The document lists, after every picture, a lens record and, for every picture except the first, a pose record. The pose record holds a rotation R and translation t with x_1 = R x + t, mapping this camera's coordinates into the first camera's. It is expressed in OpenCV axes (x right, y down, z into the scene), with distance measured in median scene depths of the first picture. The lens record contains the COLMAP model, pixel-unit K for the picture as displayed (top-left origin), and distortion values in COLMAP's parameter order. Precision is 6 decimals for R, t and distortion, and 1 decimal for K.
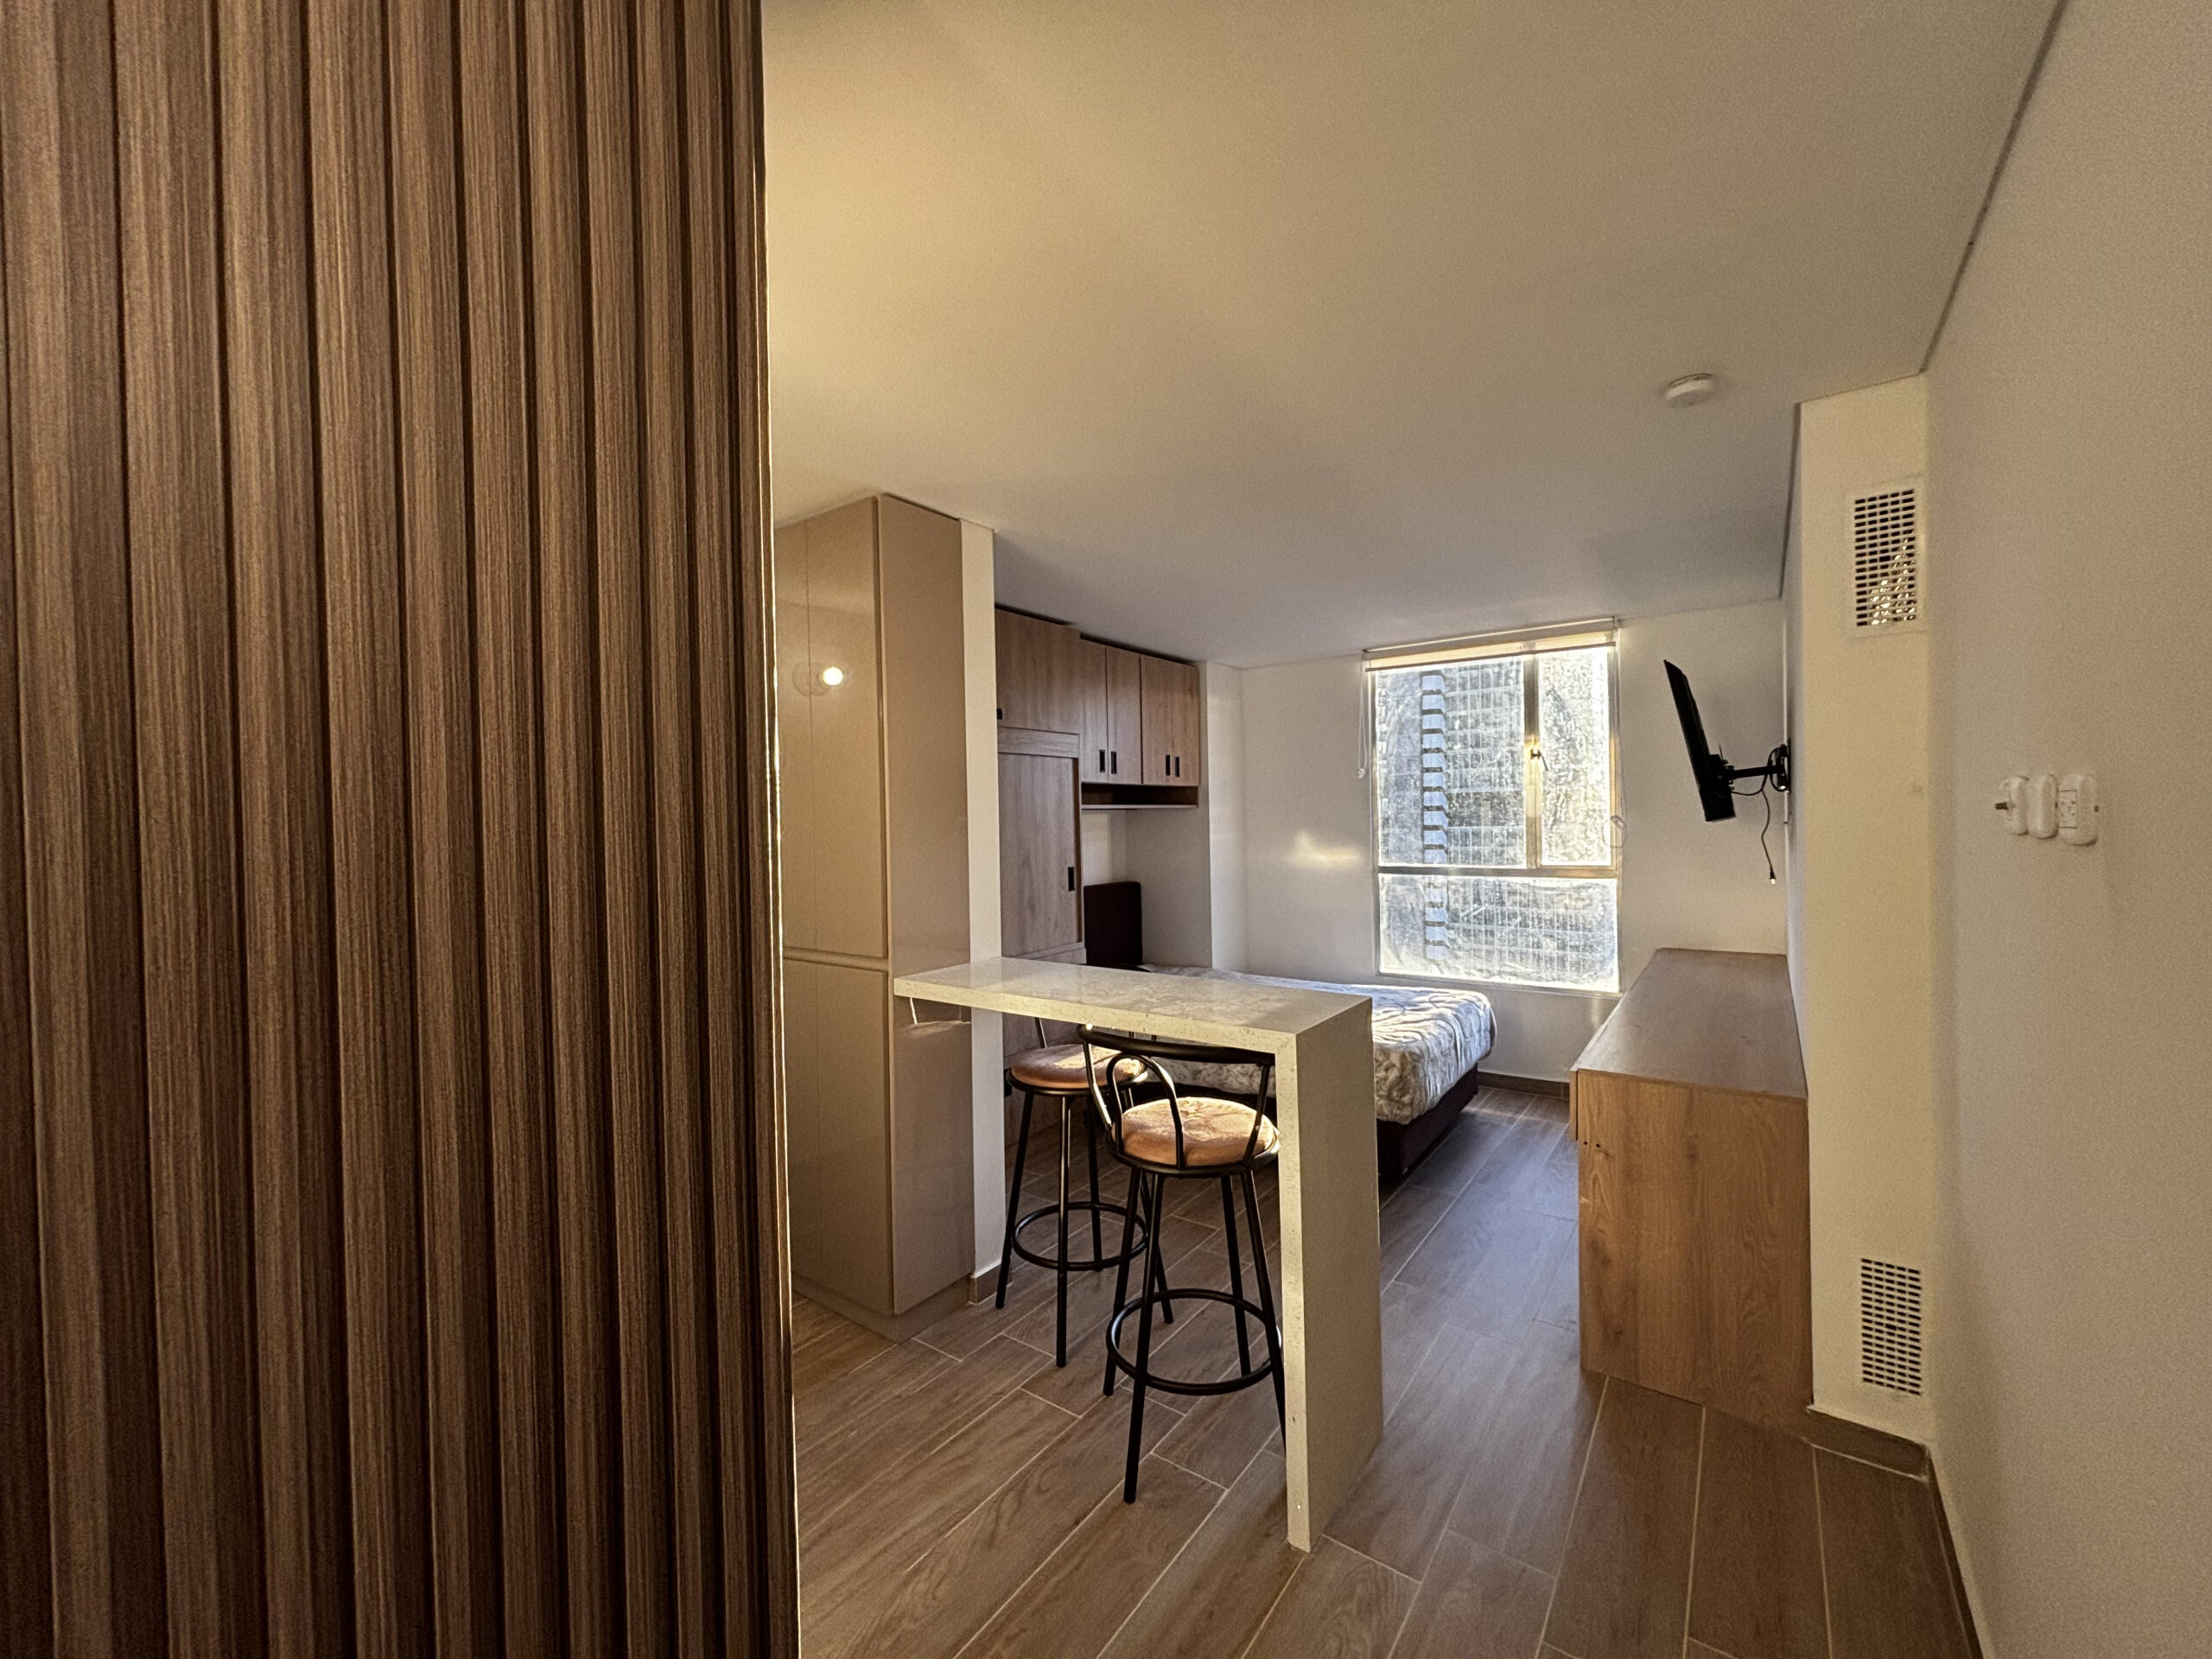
lens RADIAL K [[898.9, 0, 1089.9], [0, 898.9, 831.0], [0, 0, 1]] dist [0.012429, -0.001485]
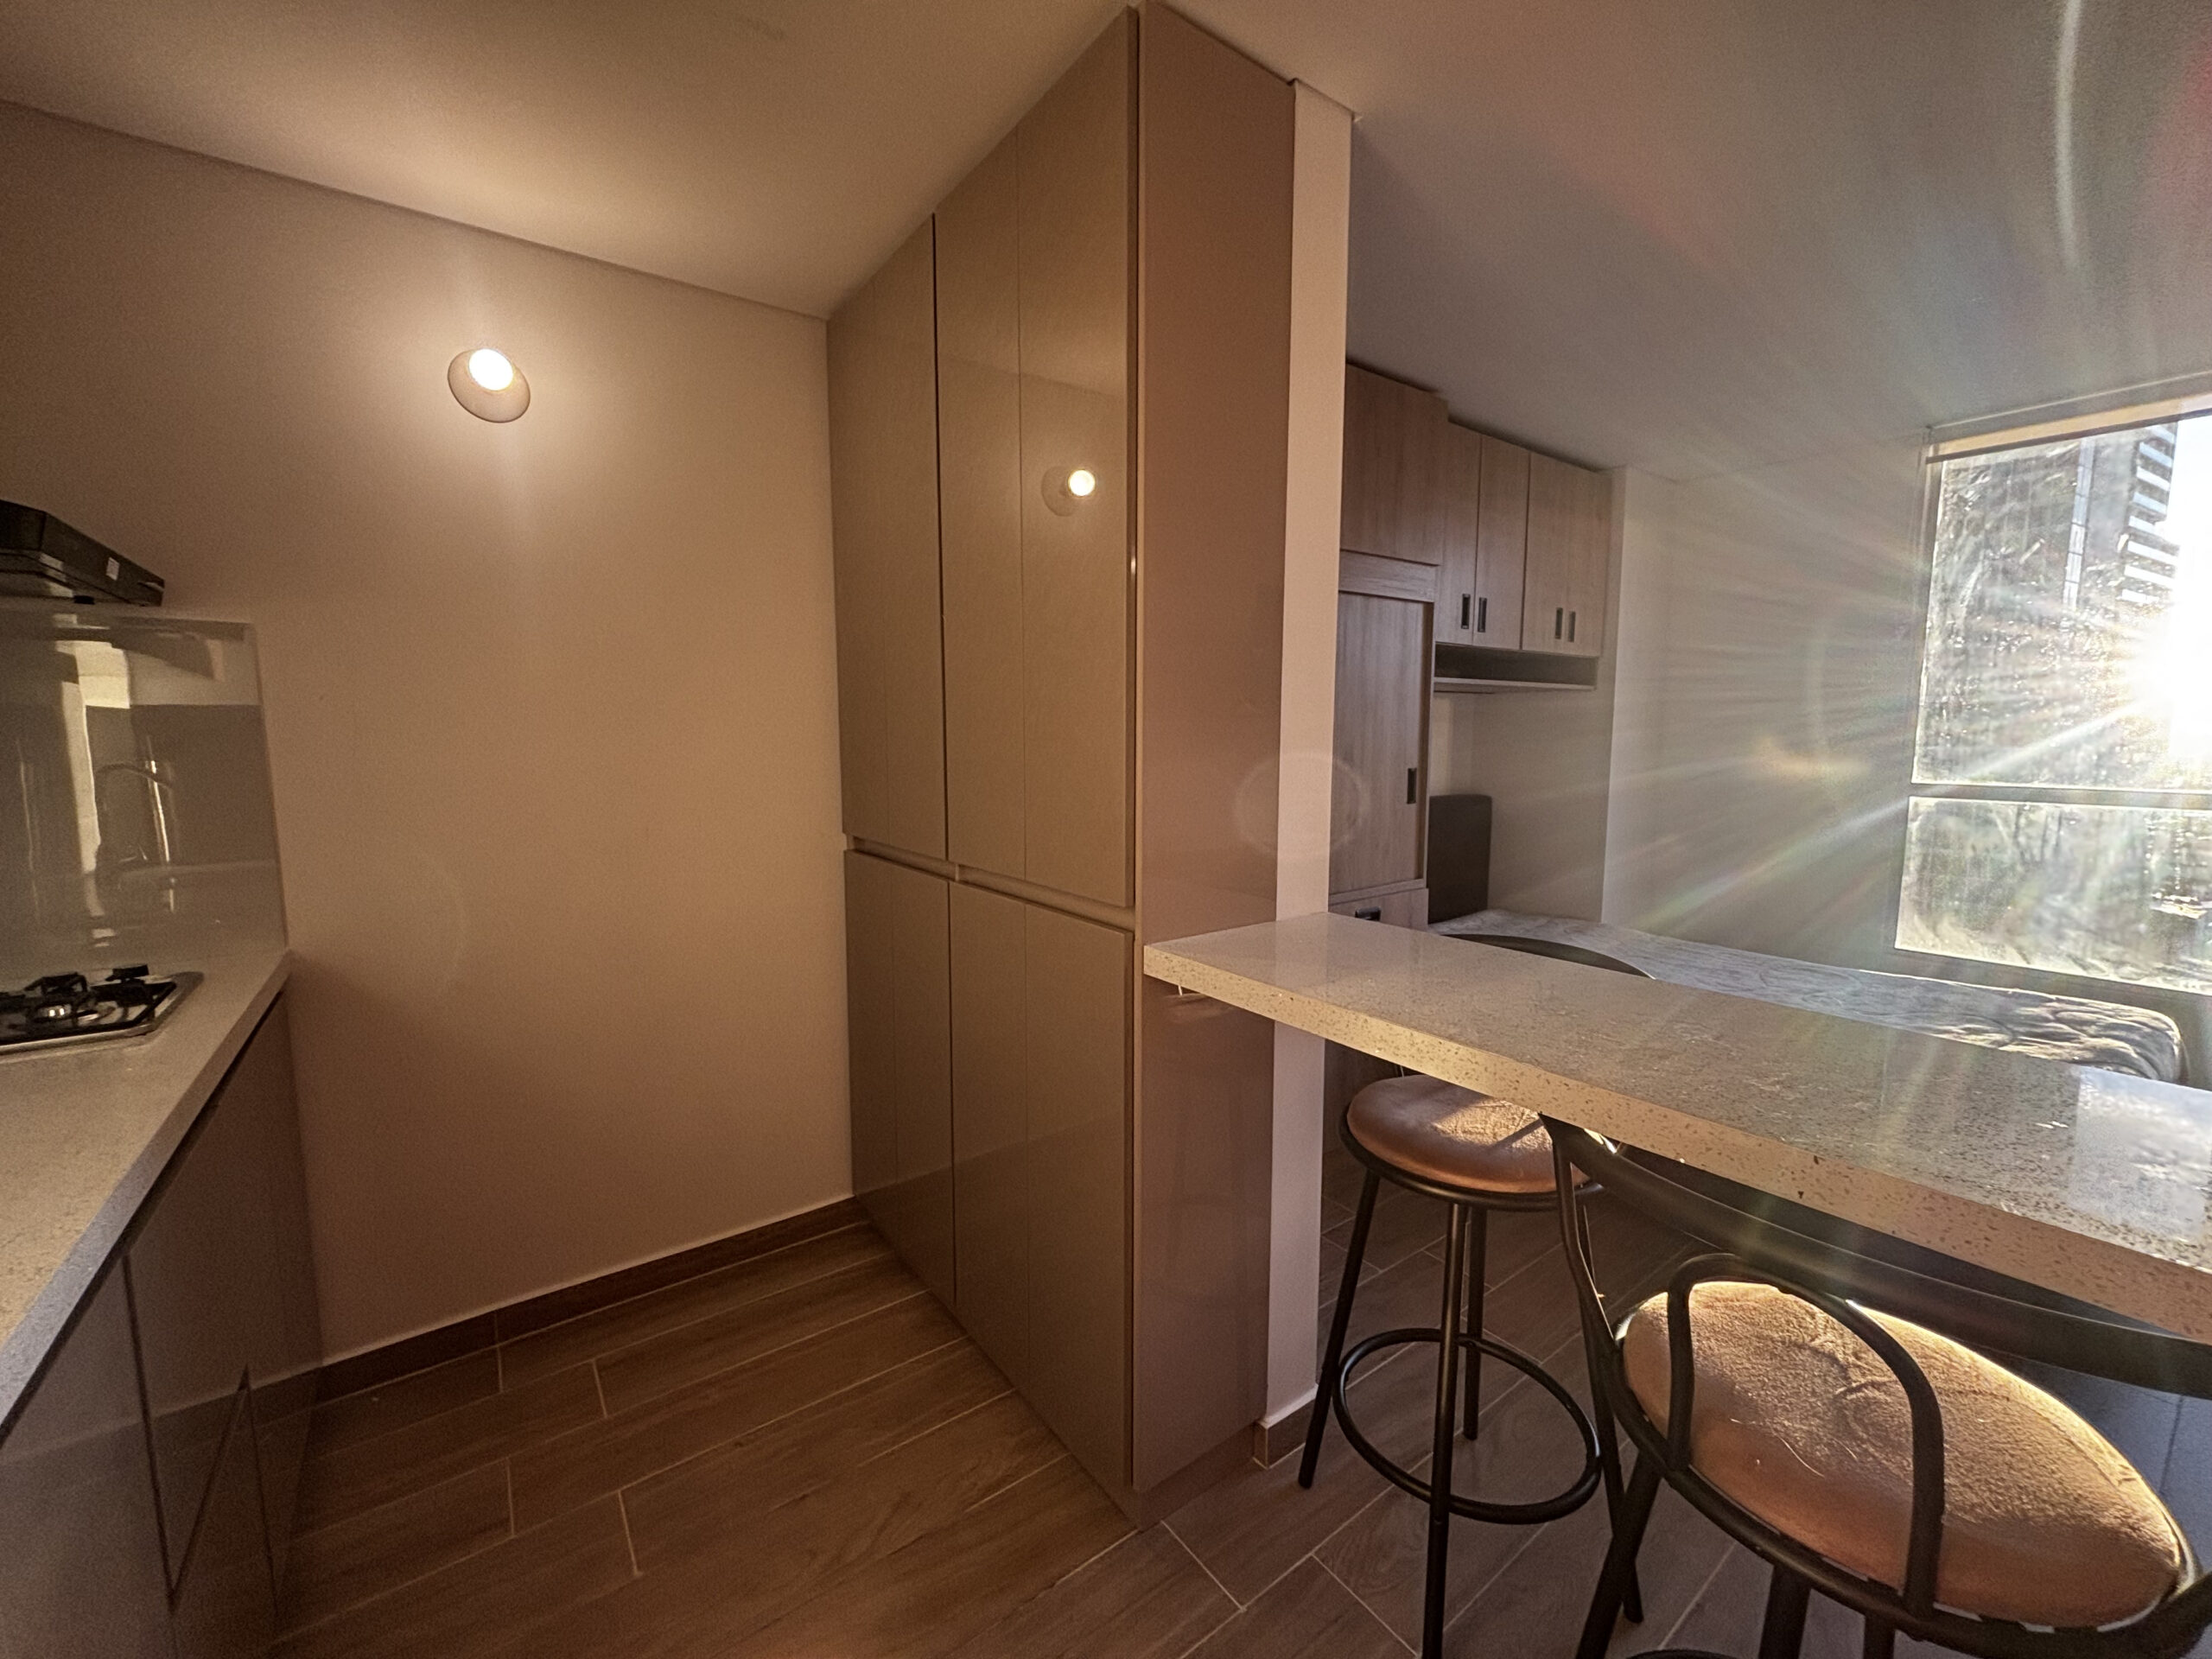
lens RADIAL K [[898.9, 0, 1097.3], [0, 898.9, 830.8], [0, 0, 1]] dist [0.012429, -0.001485]
pose [[0.958293, 0.050136, -0.281354, -0.052861], [-0.021370, 0.994306, 0.104394, 0.020517], [0.284986, -0.094028, 0.953909, 0.264480]]
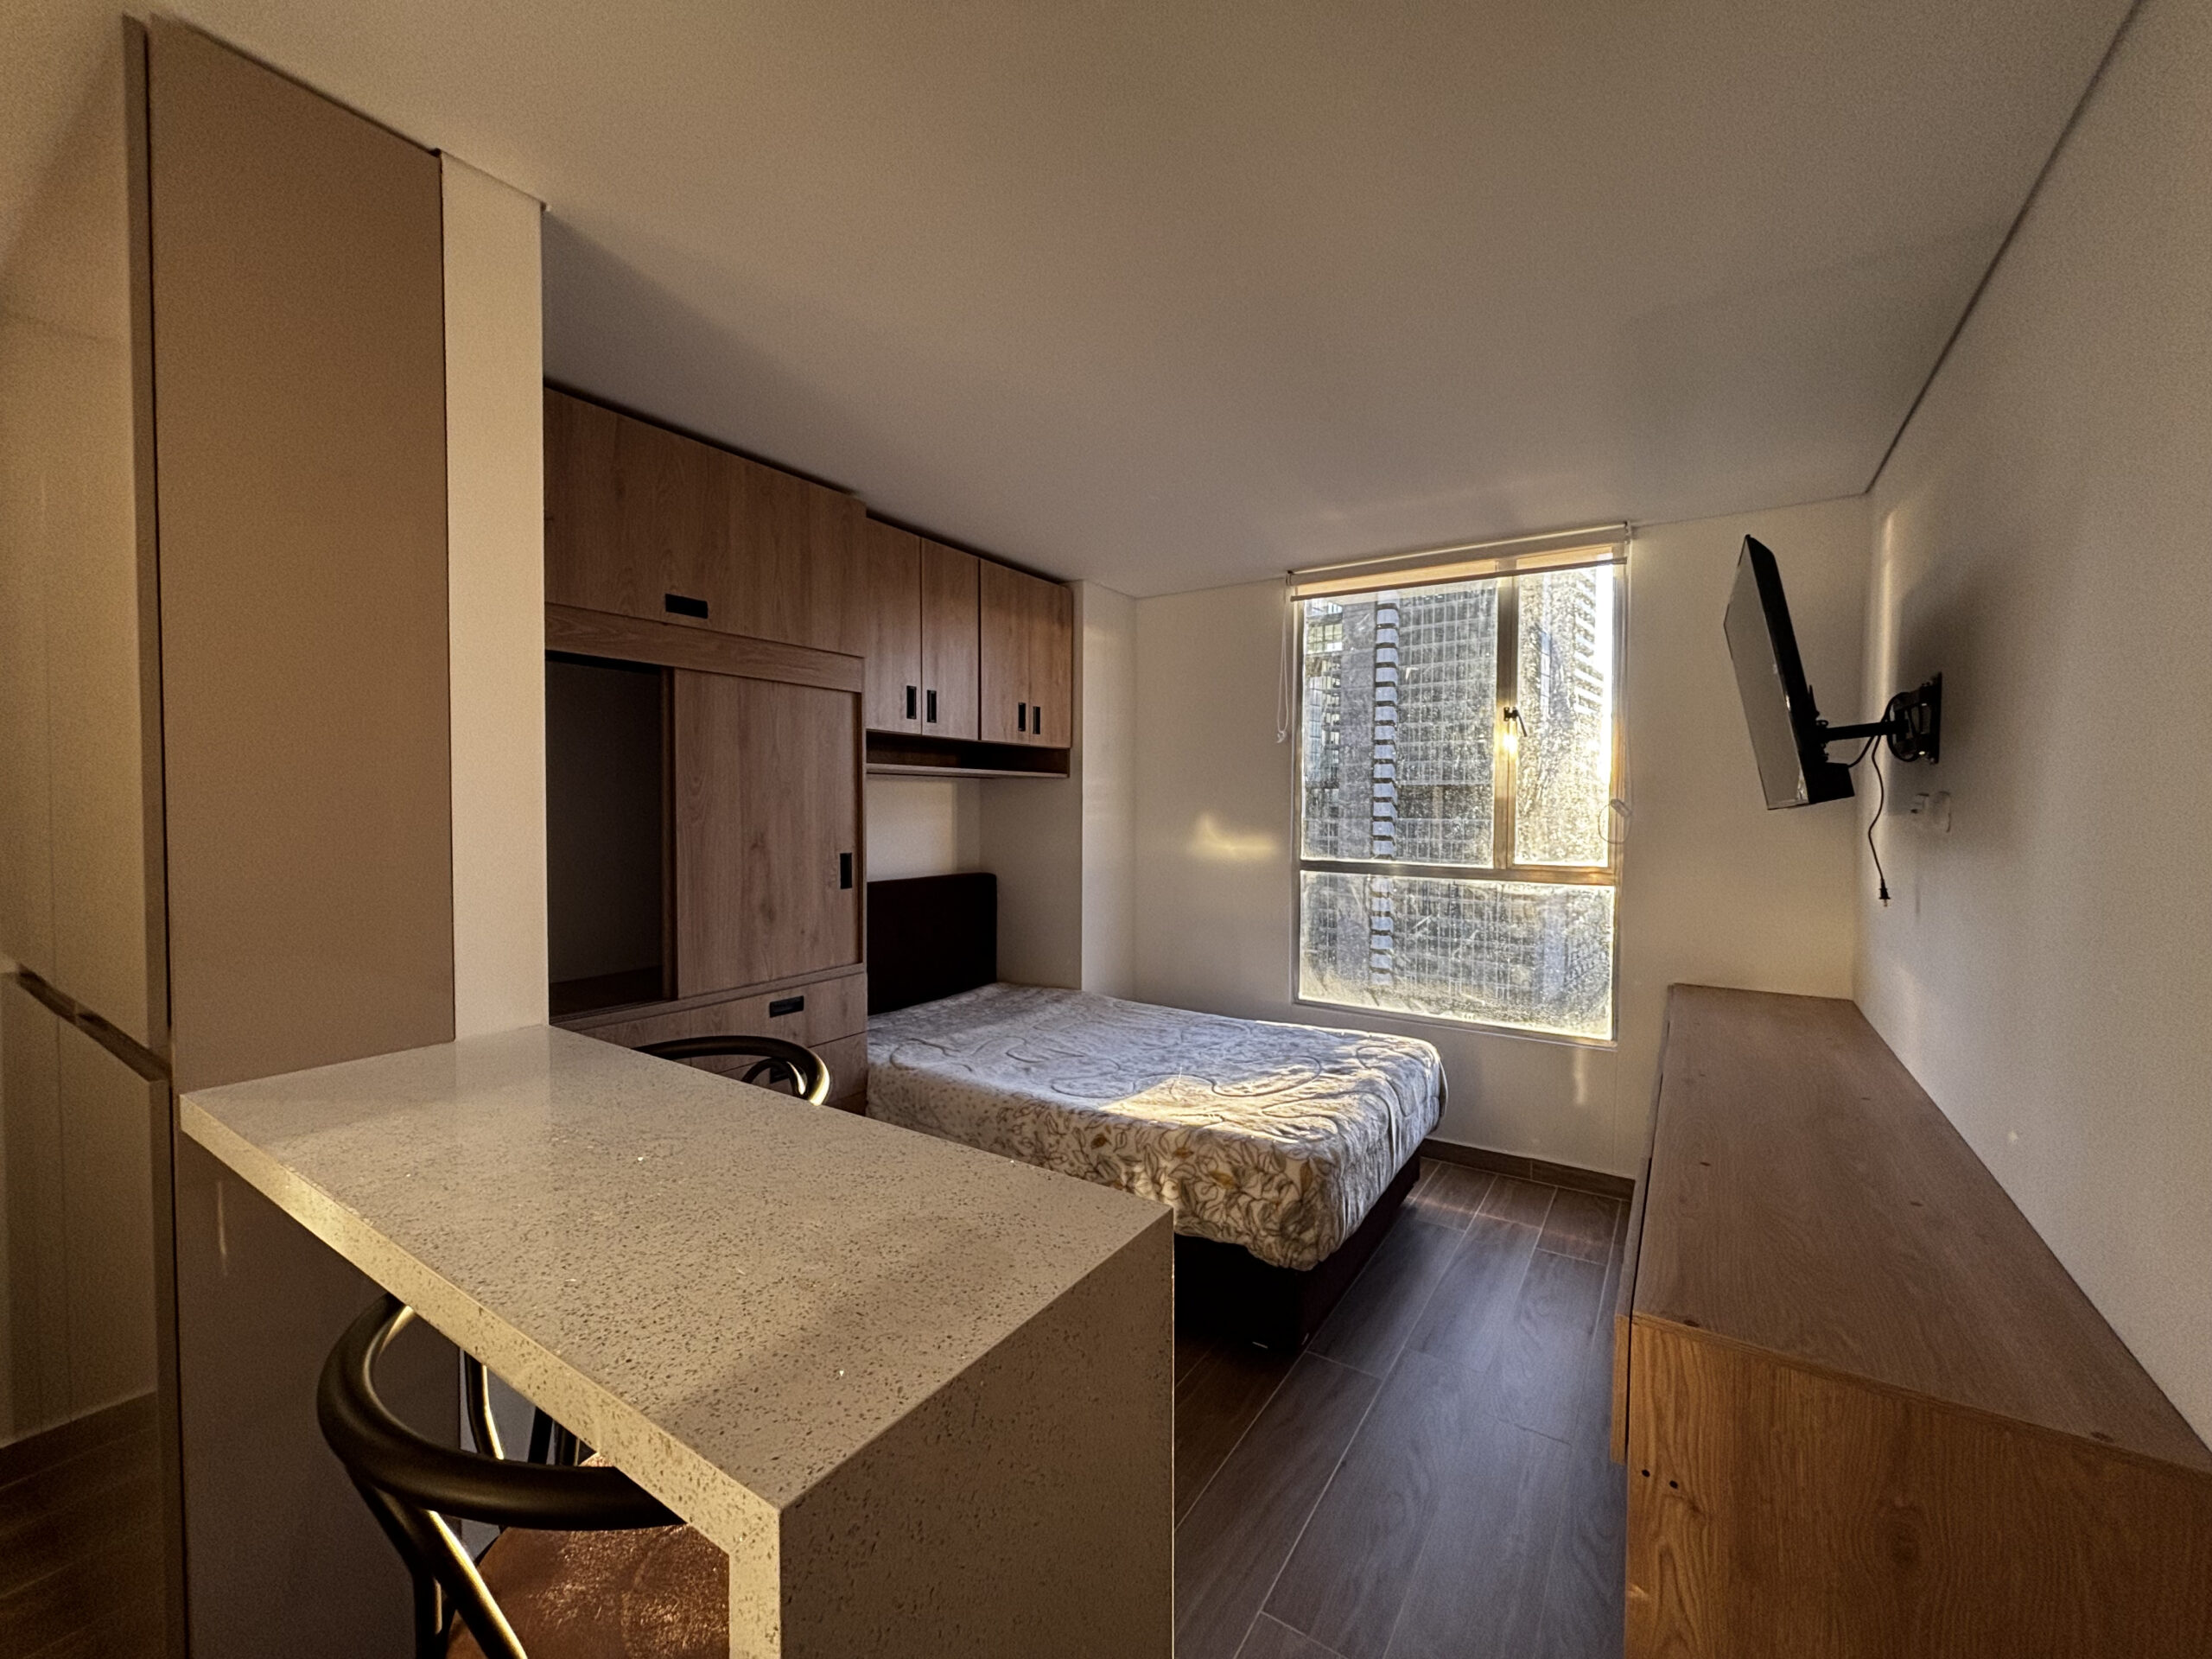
lens RADIAL K [[898.9, 0, 1092.8], [0, 898.9, 830.3], [0, 0, 1]] dist [0.012429, -0.001485]
pose [[0.998309, 0.024624, 0.052653, 0.122001], [-0.025559, 0.999526, 0.017147, 0.006357], [-0.052206, -0.018464, 0.998466, 0.292918]]
